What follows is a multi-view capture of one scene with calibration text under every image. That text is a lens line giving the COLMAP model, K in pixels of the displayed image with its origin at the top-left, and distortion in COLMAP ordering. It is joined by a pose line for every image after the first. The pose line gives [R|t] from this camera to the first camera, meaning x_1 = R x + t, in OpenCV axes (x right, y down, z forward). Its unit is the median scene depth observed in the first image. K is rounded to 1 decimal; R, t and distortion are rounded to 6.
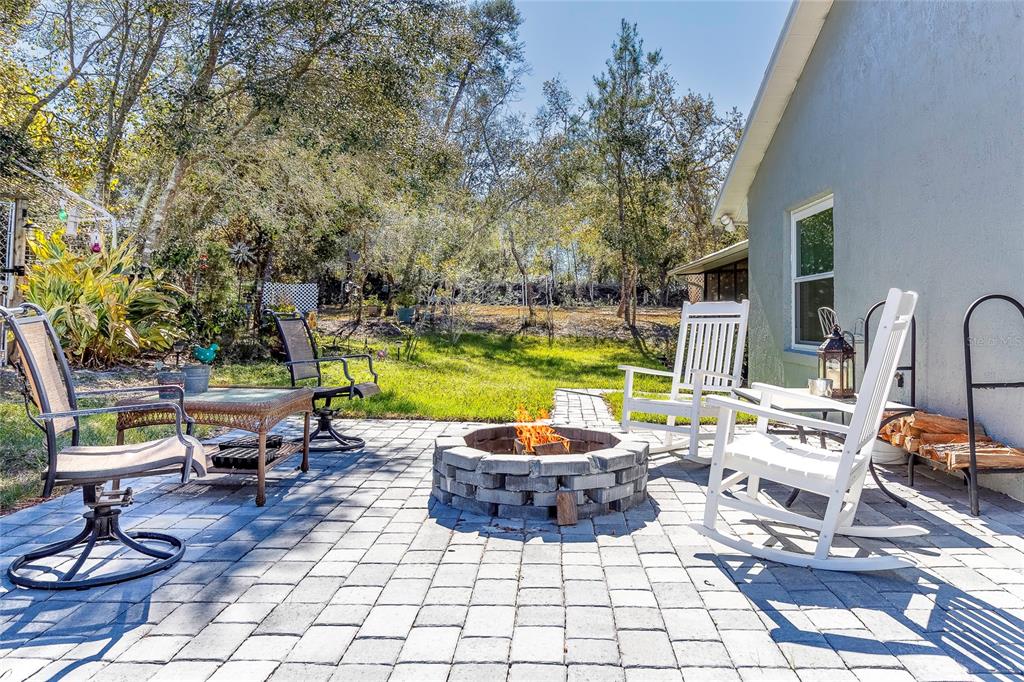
lens RADIAL K [[709.1, 0, 512.0], [0, 709.1, 341.0], [0, 0, 1]] dist [-0.000939, 0.000260]
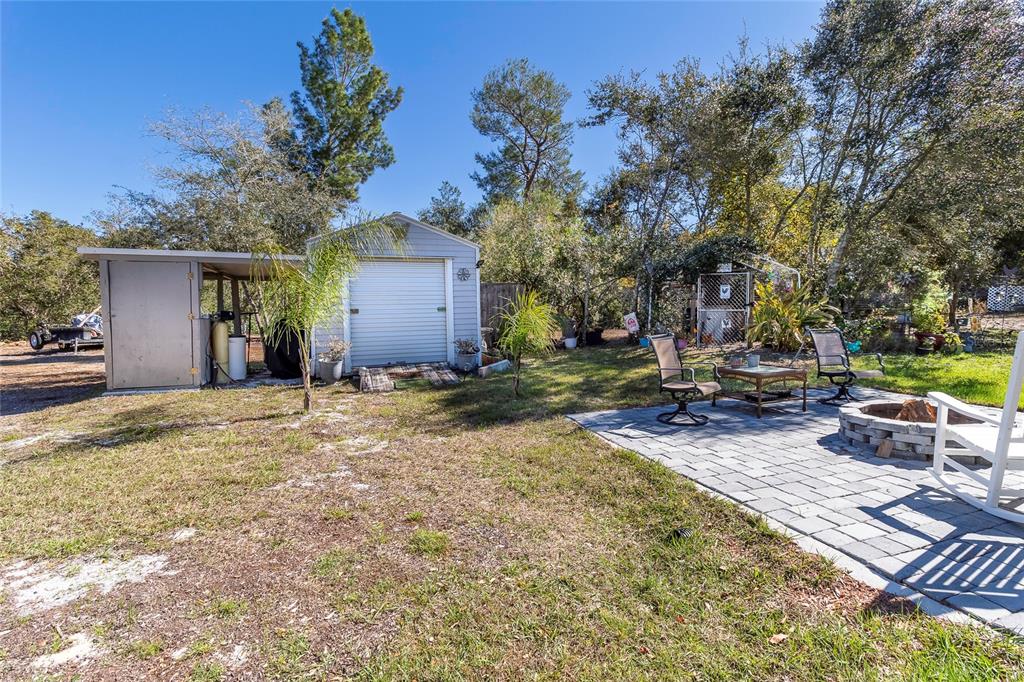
lens RADIAL K [[483.0, 0, 512.0], [0, 483.0, 341.0], [0, 0, 1]] dist [0.000524, 0.000528]
pose [[0.310304, 0.029308, -0.950185, 0.901282], [-0.002099, 0.999543, 0.030145, -0.064715], [0.950635, -0.007360, 0.310224, -0.247132]]
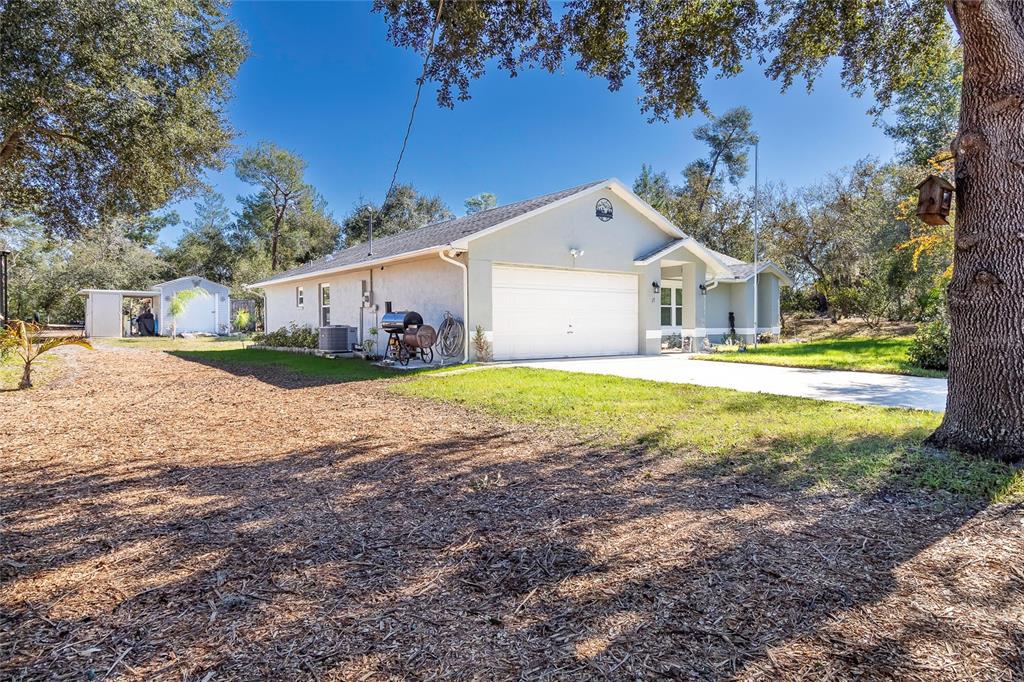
lens RADIAL K [[622.9, 0, 512.0], [0, 622.9, 341.0], [0, 0, 1]] dist [-0.000174, -0.000094]
pose [[0.597784, 0.018078, -0.801454, 2.860533], [-0.017420, 0.999803, 0.009559, -0.023397], [0.801468, 0.008247, 0.597981, -0.647871]]
